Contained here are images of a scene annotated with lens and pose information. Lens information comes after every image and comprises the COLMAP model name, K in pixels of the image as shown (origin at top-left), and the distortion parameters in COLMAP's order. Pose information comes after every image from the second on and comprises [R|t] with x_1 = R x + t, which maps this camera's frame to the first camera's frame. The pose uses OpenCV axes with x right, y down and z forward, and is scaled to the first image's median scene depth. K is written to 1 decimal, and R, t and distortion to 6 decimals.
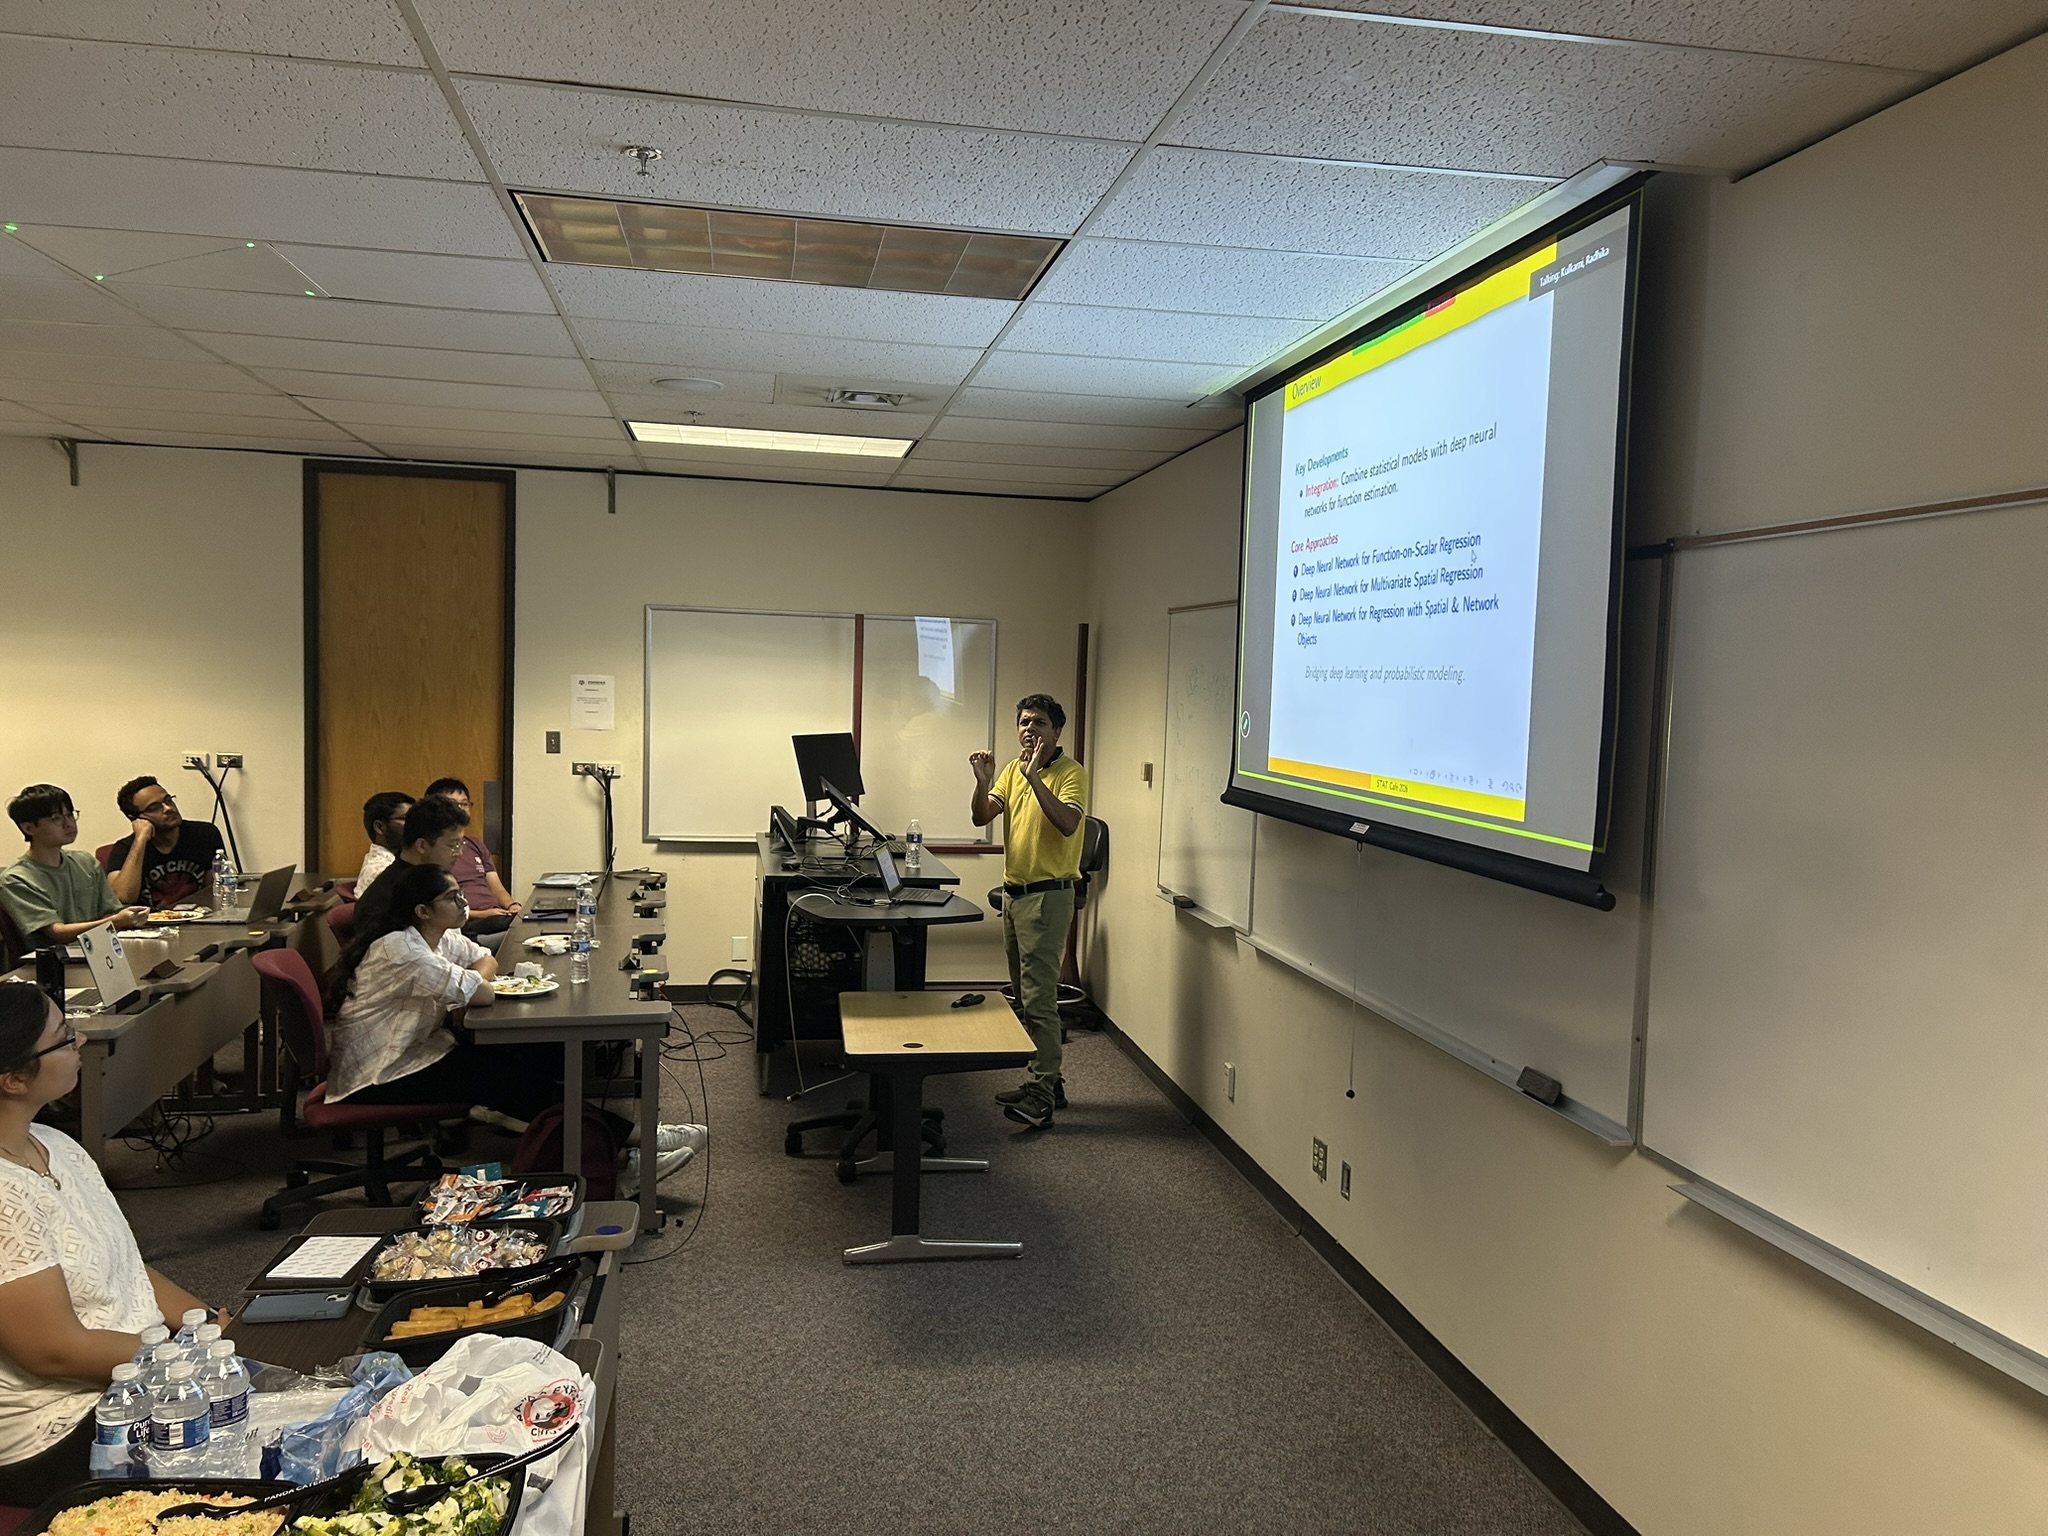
lens RADIAL K [[1543.3, 0, 1028.4], [0, 1543.3, 784.3], [0, 0, 1]] dist [0.056126, -0.053619]
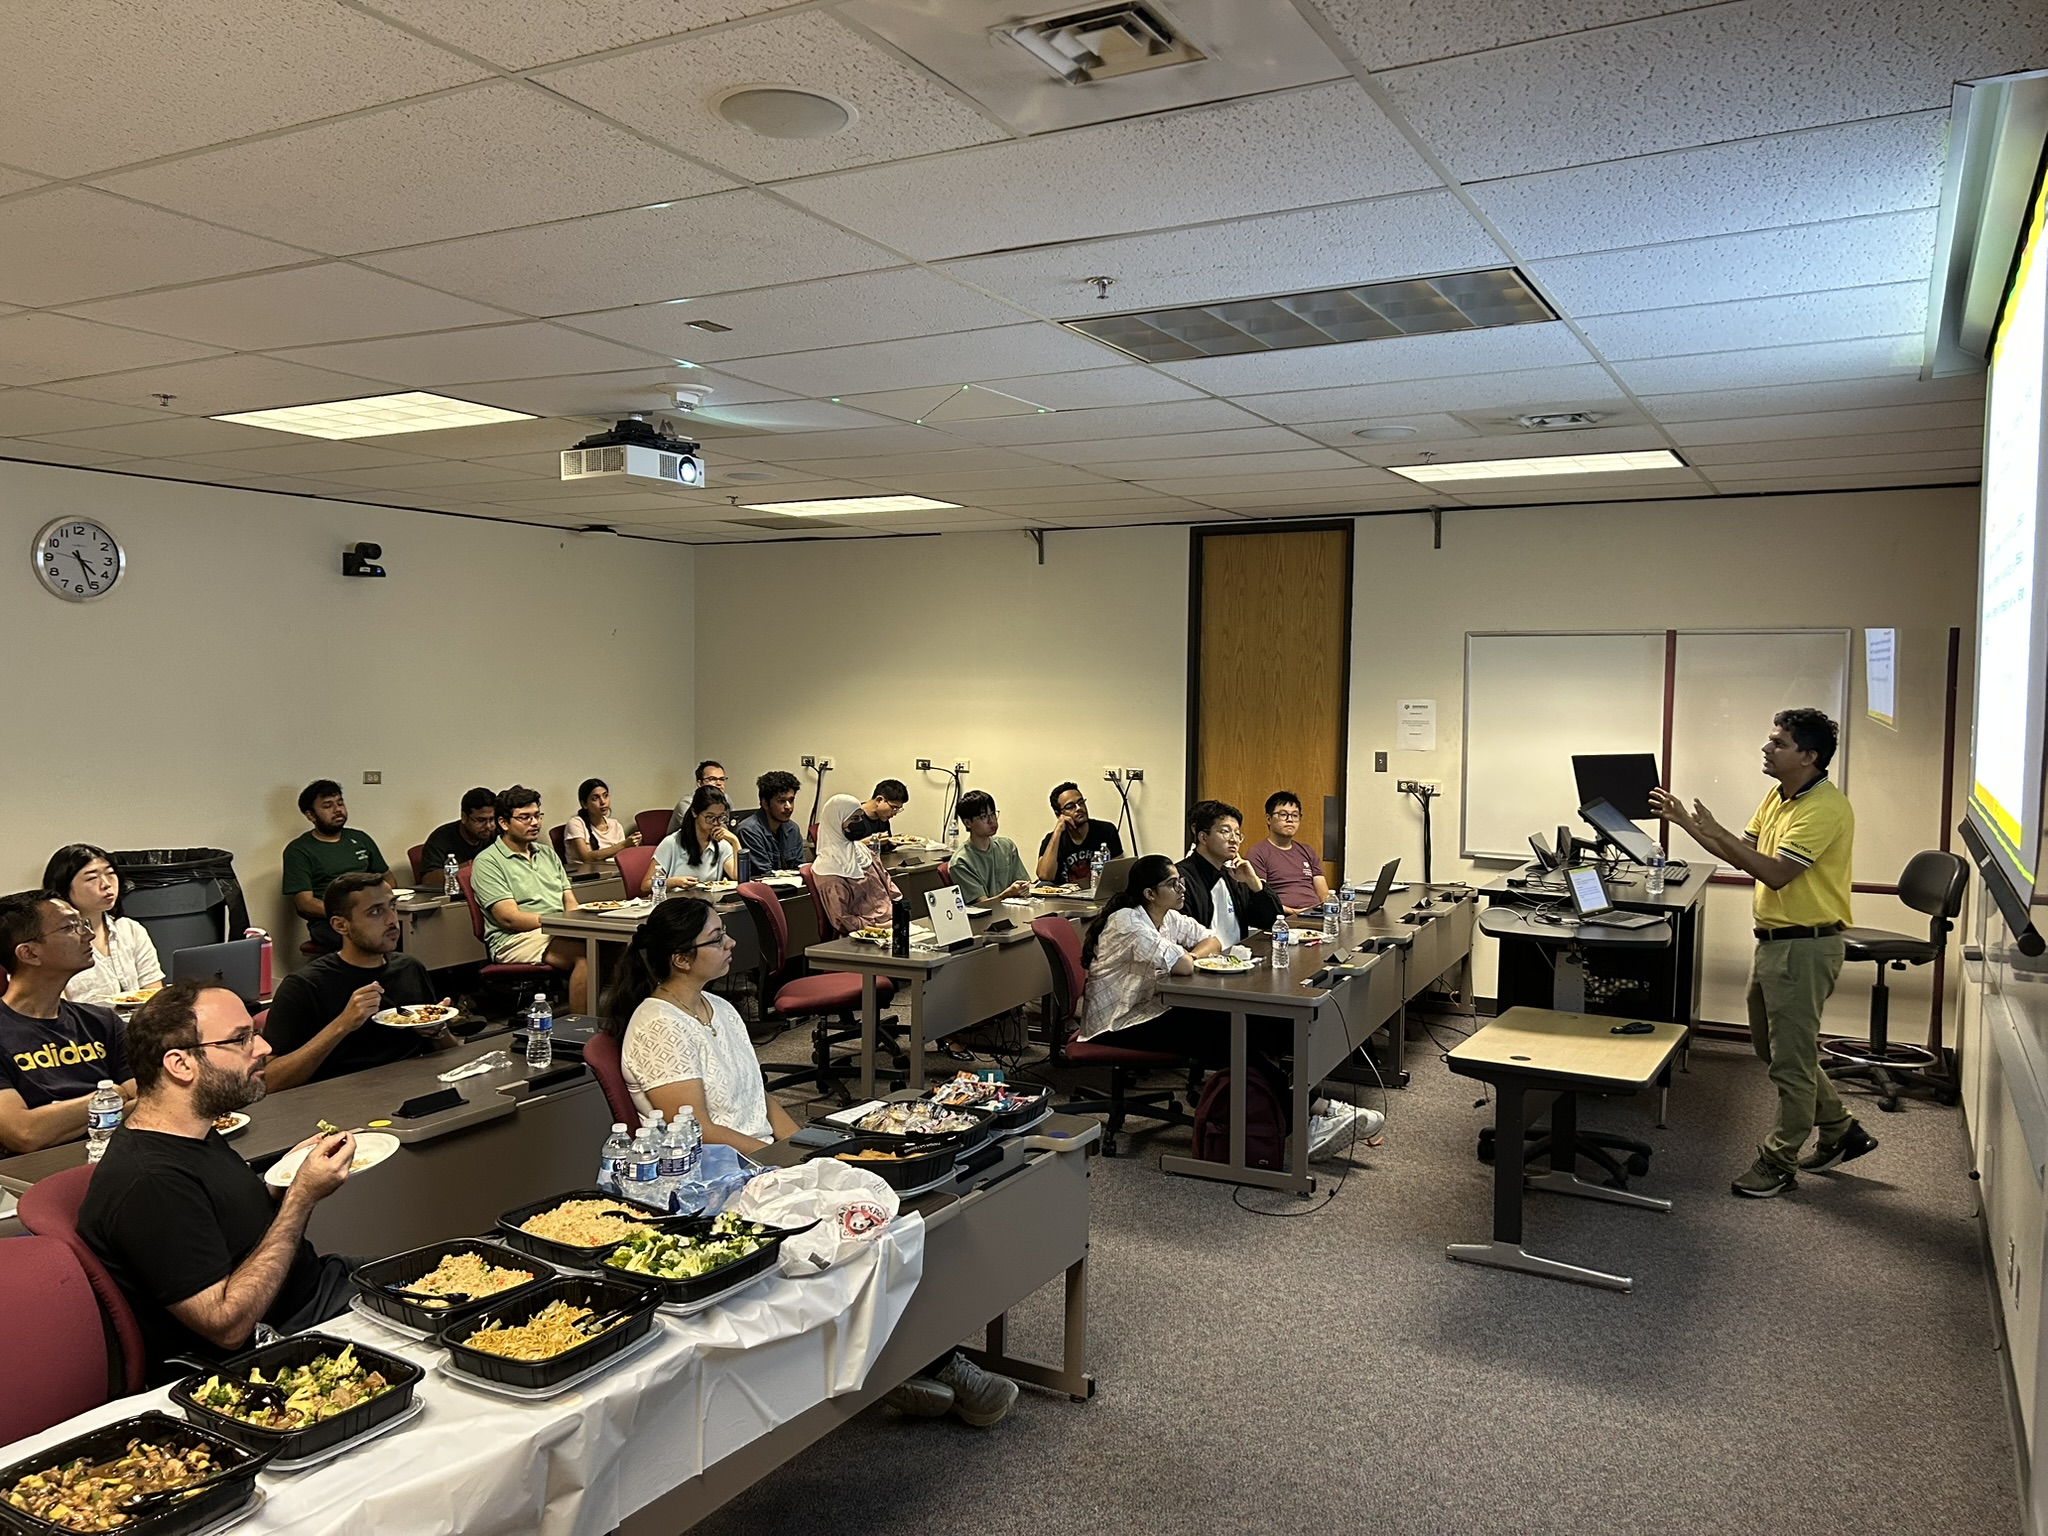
lens RADIAL K [[1524.6, 0, 1028.5], [0, 1524.6, 768.4], [0, 0, 1]] dist [0.079393, -0.095896]
pose [[0.770181, 0.011702, -0.637718, 0.303804], [-0.030573, 0.999360, -0.018586, 0.008343], [0.637092, 0.033811, 0.770046, 0.012589]]
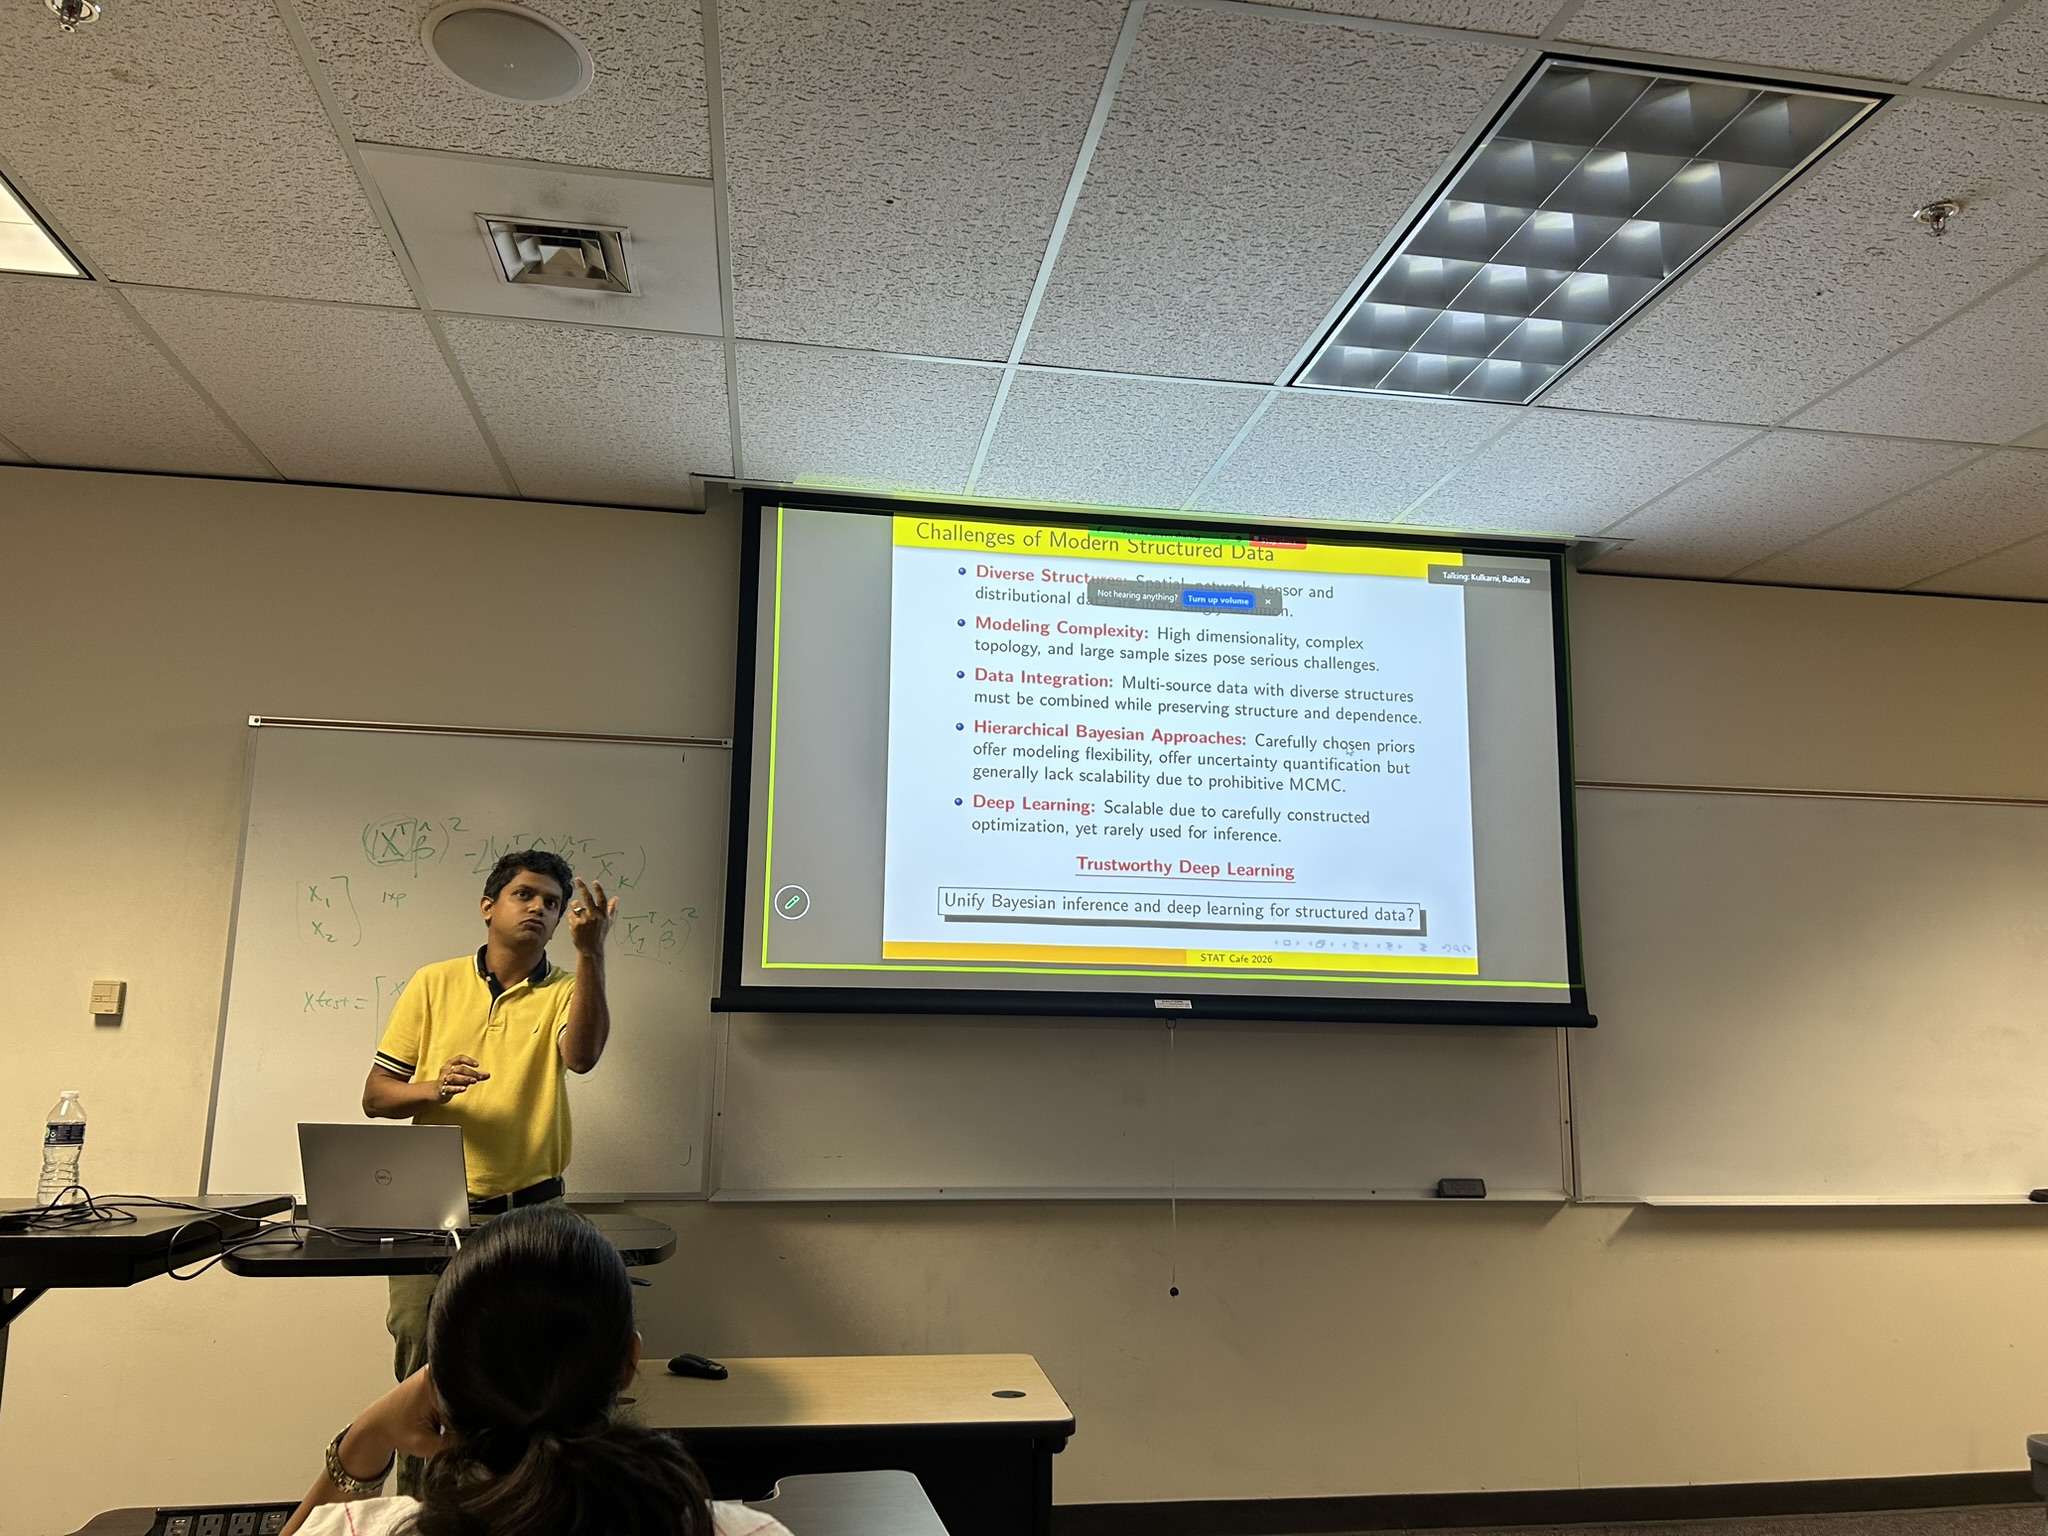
lens RADIAL K [[1543.5, 0, 1030.5], [0, 1543.5, 791.8], [0, 0, 1]] dist [0.059159, -0.059855]
pose [[0.017775, 0.133161, 0.990935, -0.670000], [0.057310, 0.989326, -0.133973, 0.017256], [-0.998198, 0.059172, 0.009953, 0.916377]]
